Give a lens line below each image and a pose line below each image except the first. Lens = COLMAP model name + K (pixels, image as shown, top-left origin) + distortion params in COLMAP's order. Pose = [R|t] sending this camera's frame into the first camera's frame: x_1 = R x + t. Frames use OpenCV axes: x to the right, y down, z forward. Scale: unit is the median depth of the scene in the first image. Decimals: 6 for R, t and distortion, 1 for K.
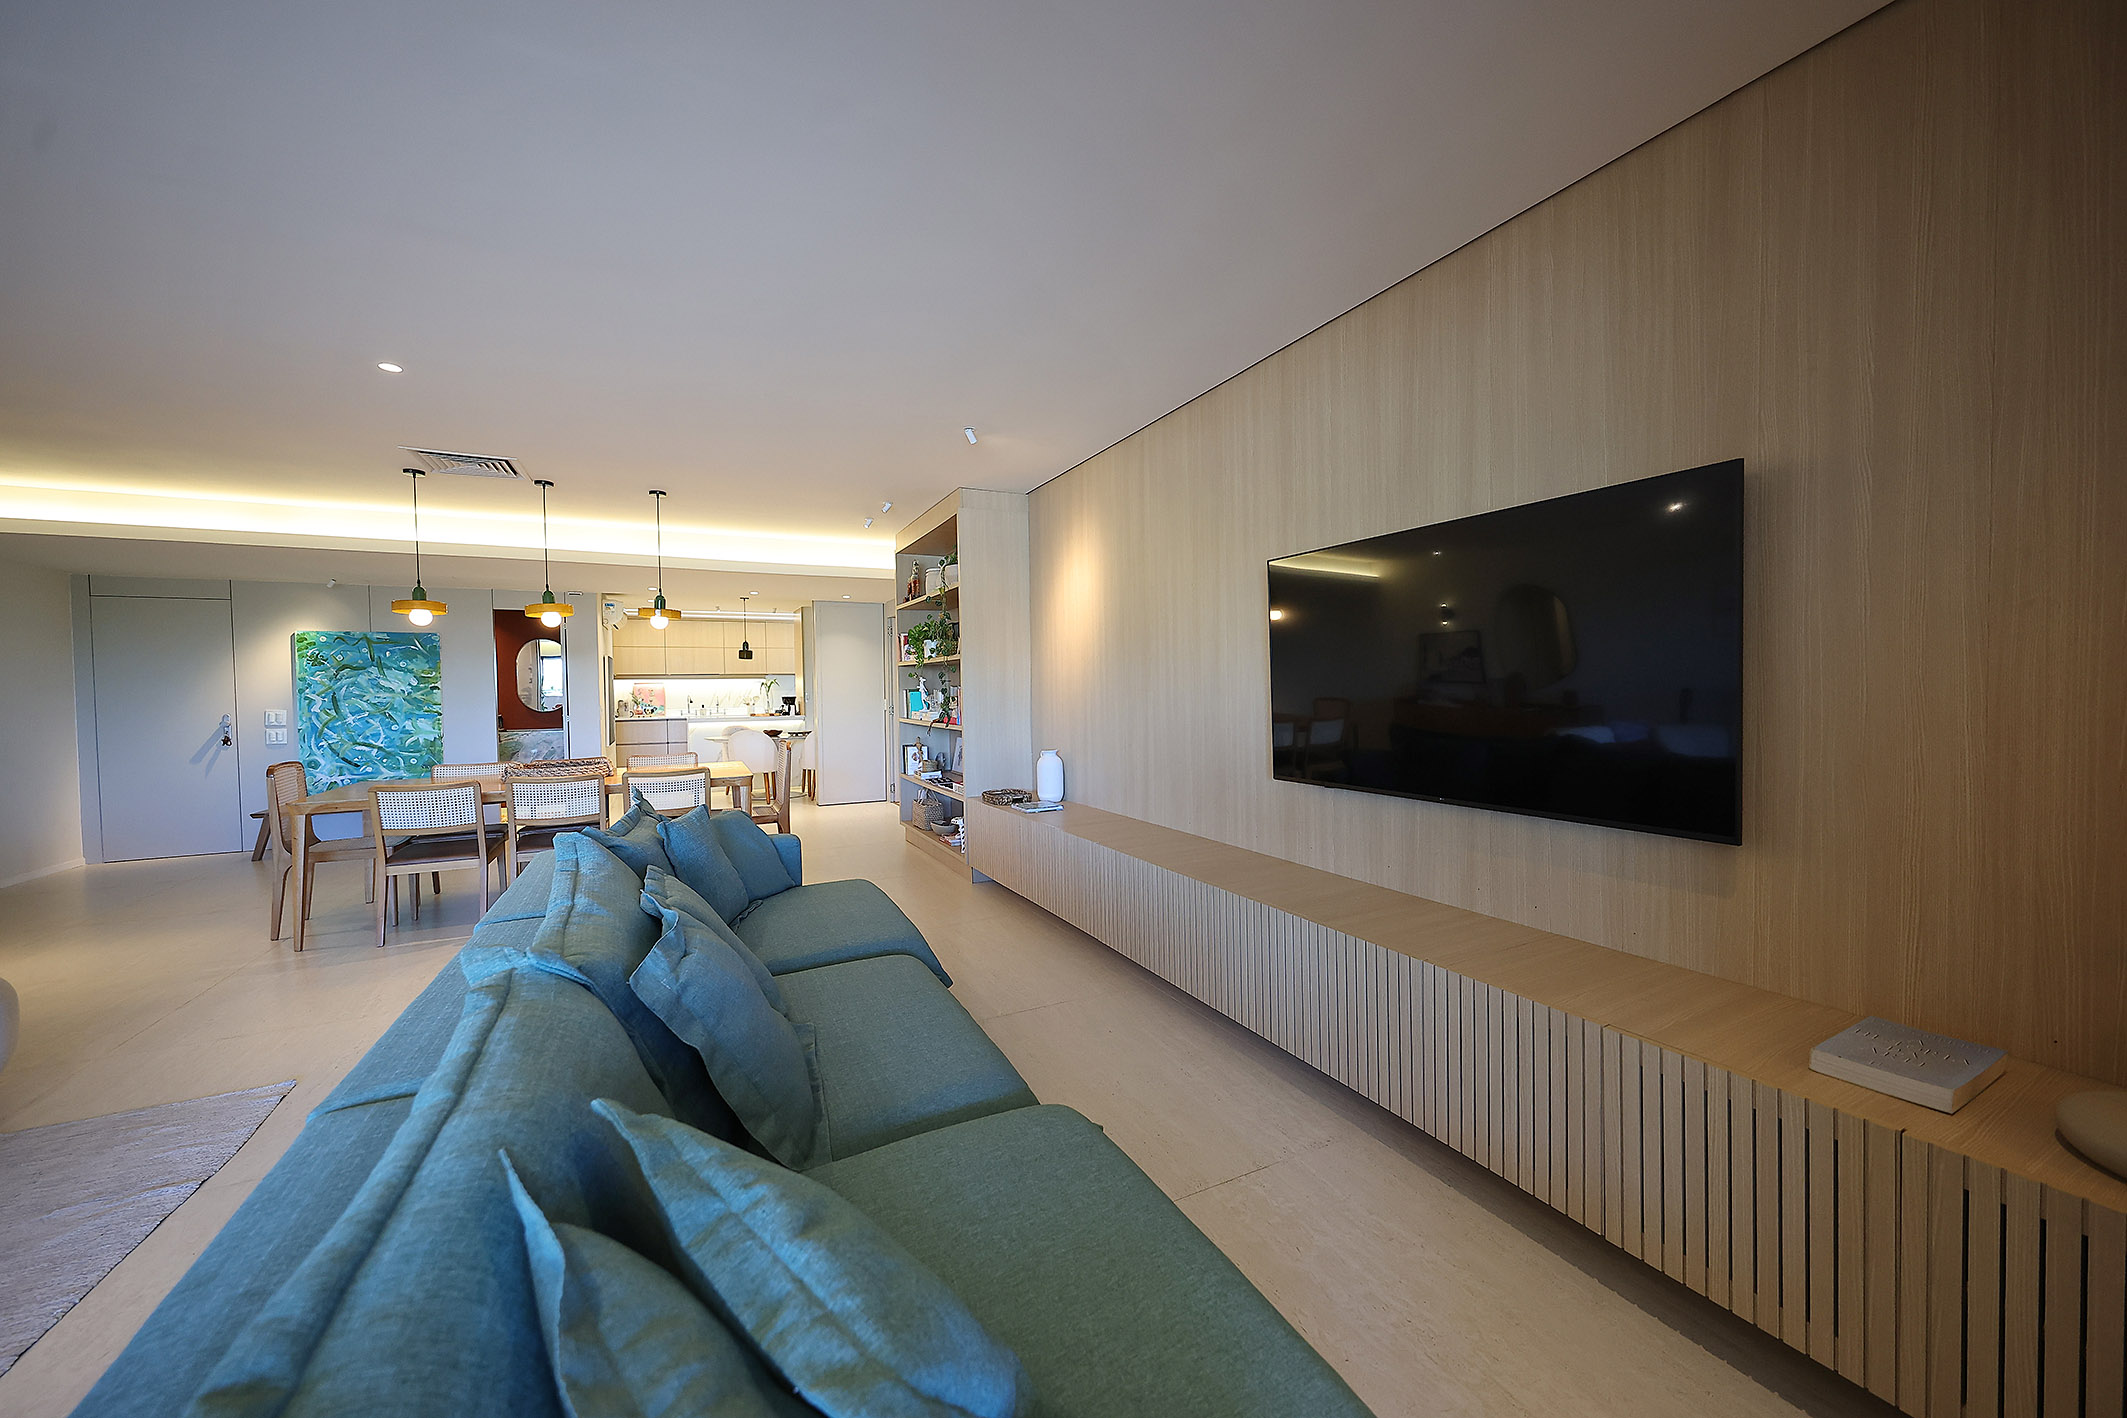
lens RADIAL K [[795.3, 0, 1078.5], [0, 795.3, 708.8], [0, 0, 1]] dist [-0.001116, -0.000306]
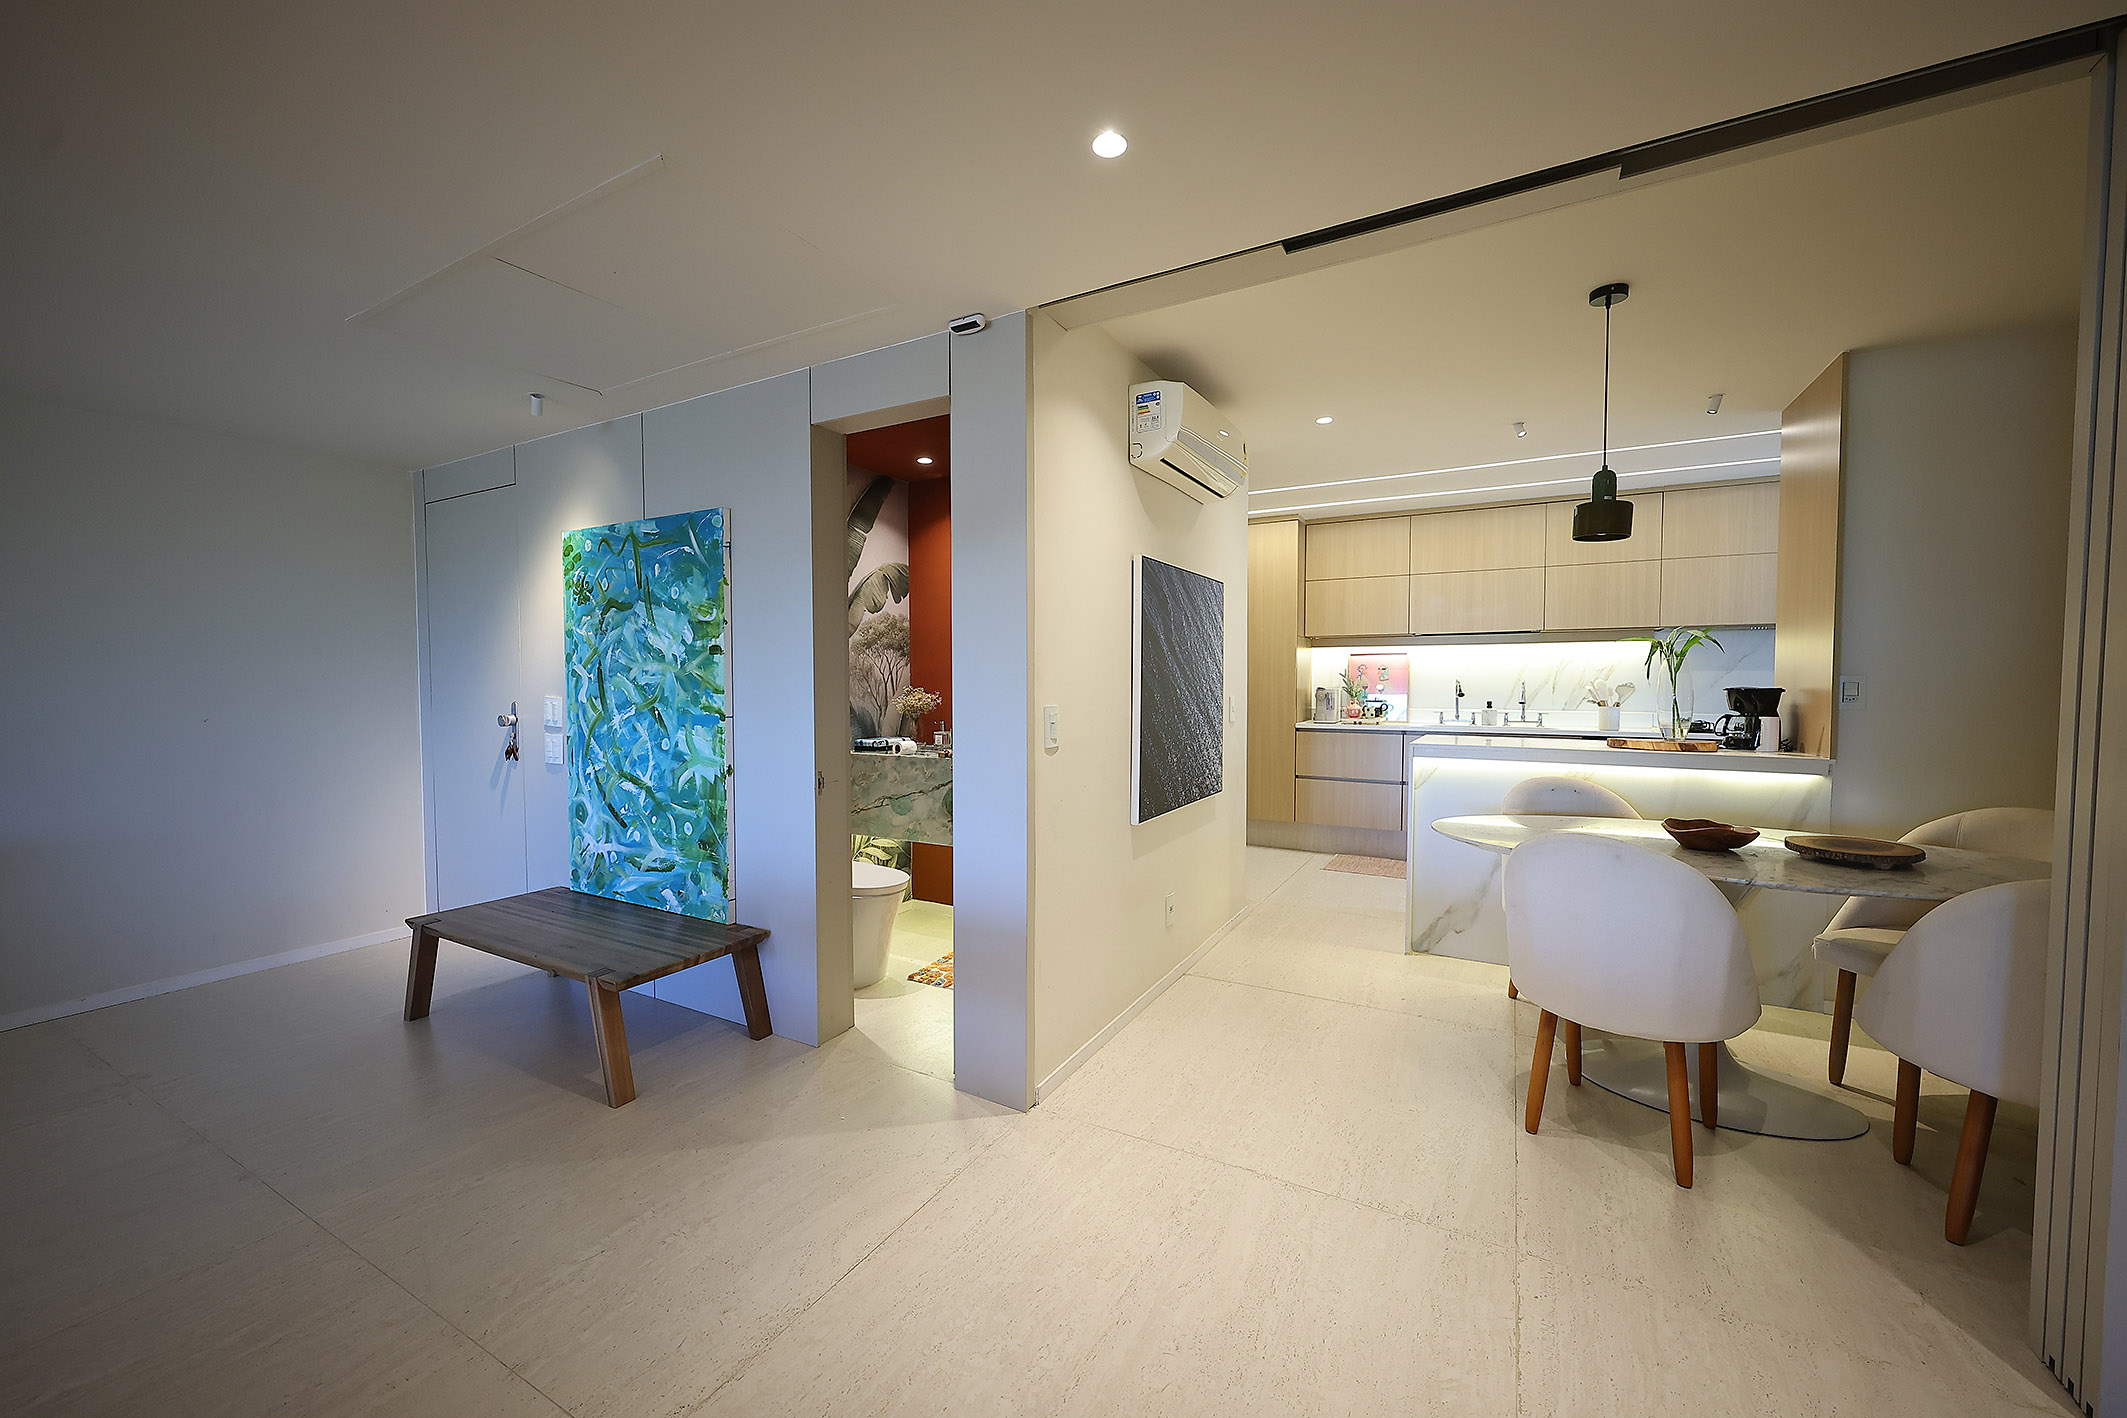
lens RADIAL K [[795.3, 0, 1065.6], [0, 795.3, 715.1], [0, 0, 1]] dist [-0.001116, -0.000306]
pose [[0.552347, 0.048231, -0.832218, -0.397384], [-0.027679, 0.998835, 0.039517, -0.014678], [0.833155, 0.001208, 0.553039, 0.953098]]
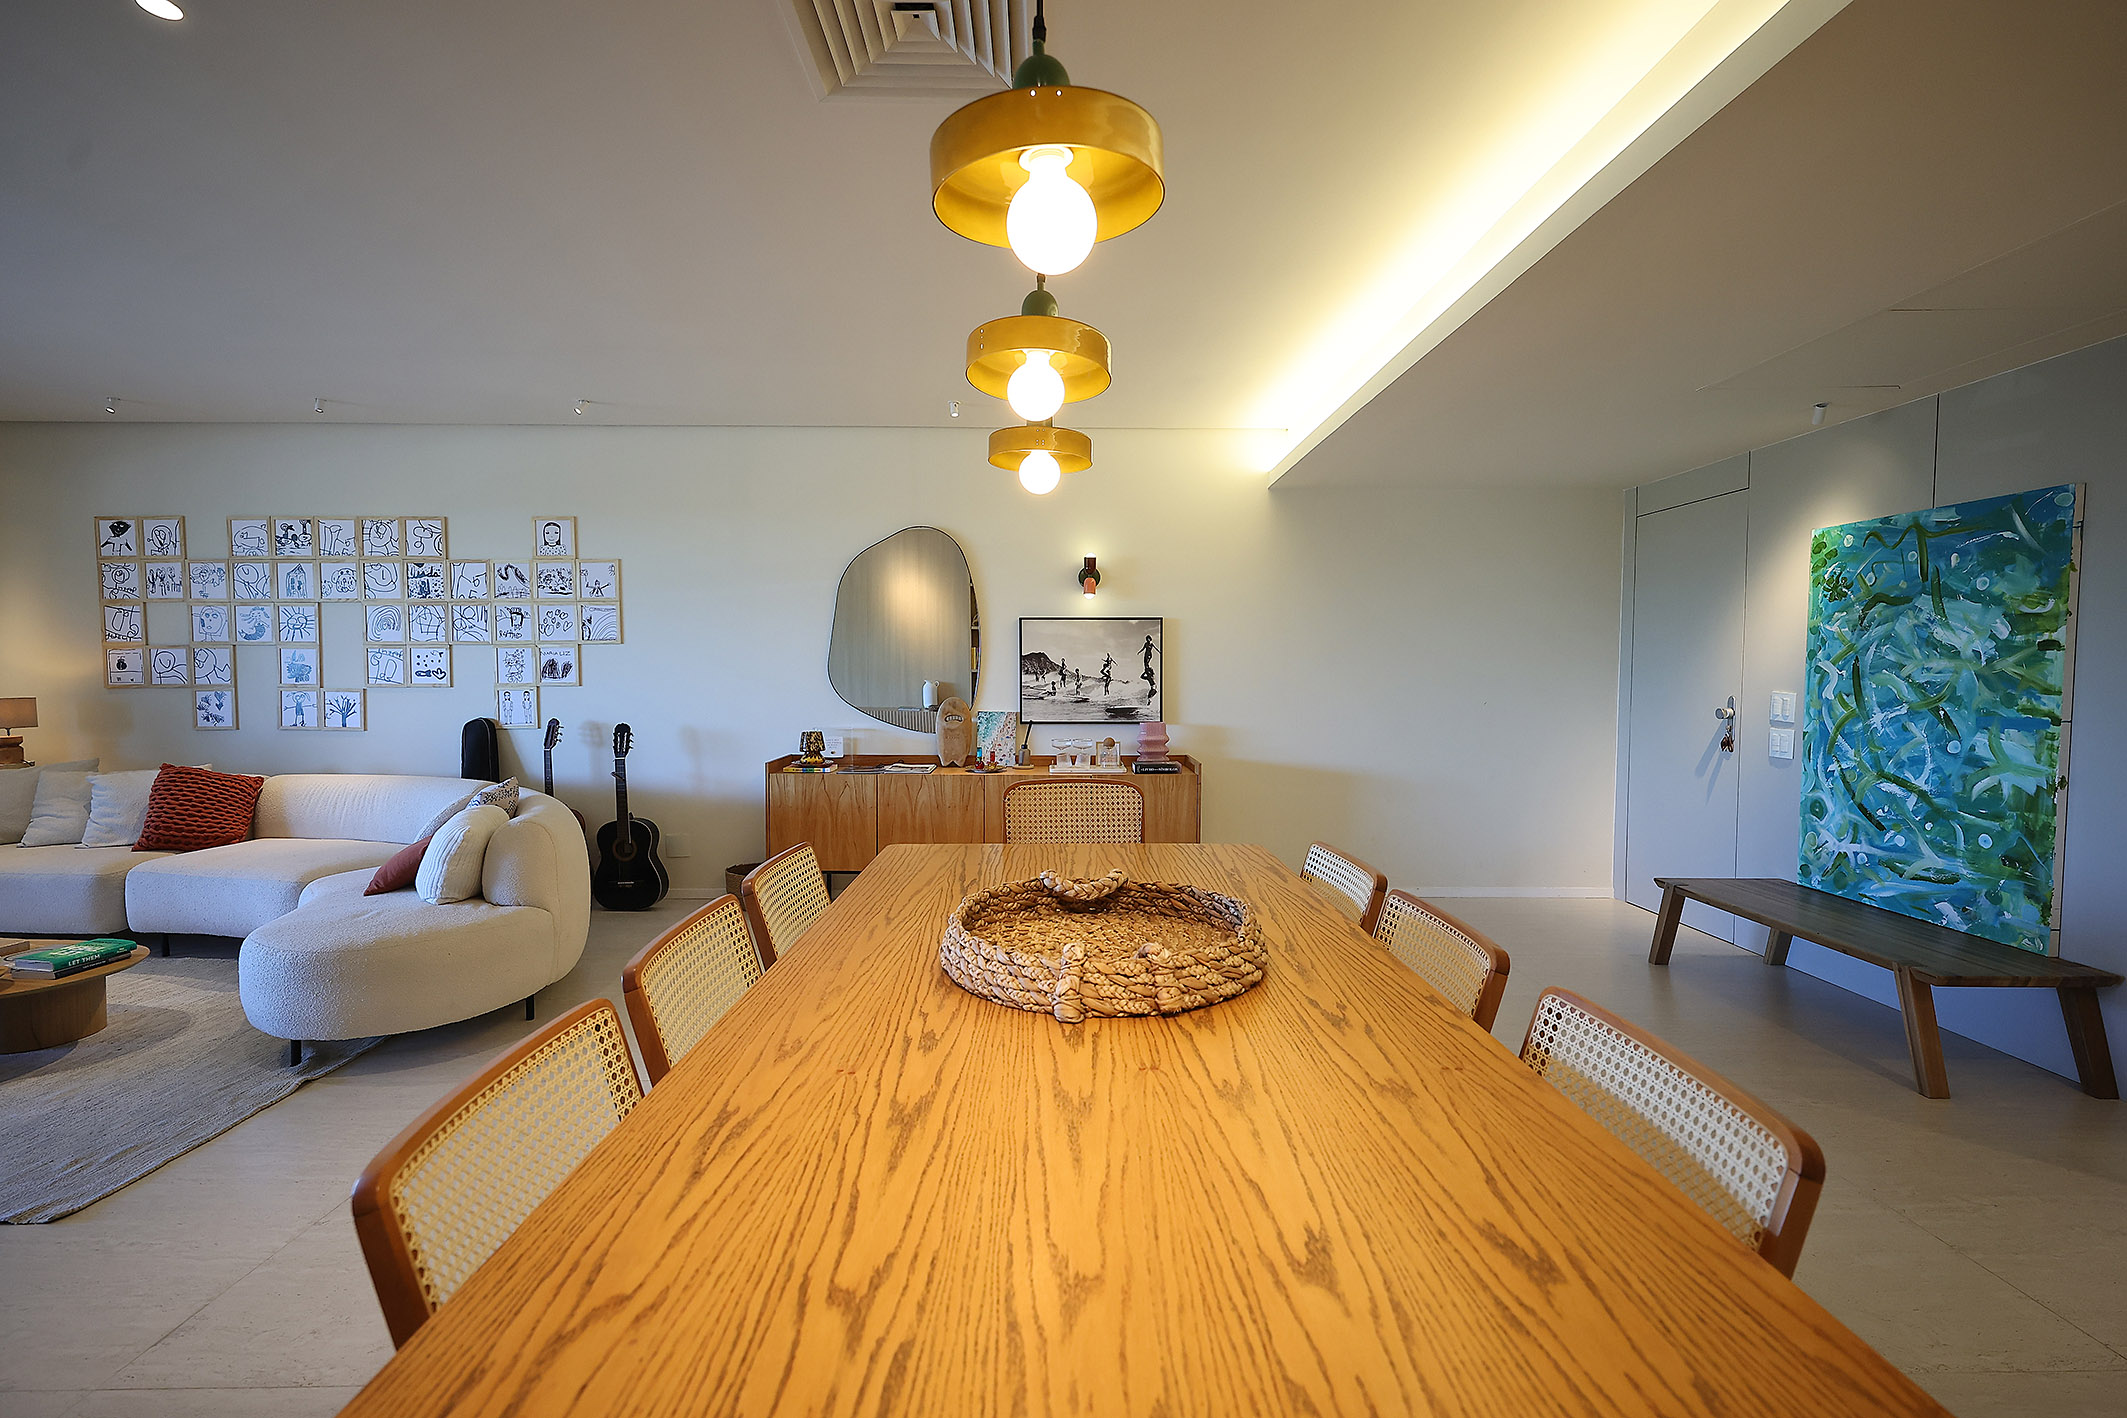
lens RADIAL K [[924.7, 0, 1064.5], [0, 924.7, 710.2], [0, 0, 1]] dist [0.004063, -0.000554]
pose [[-0.449597, 0.052459, -0.891690, -0.259109], [-0.019286, 0.997471, 0.068407, -0.017694], [0.893023, 0.047953, -0.447449, 0.820362]]
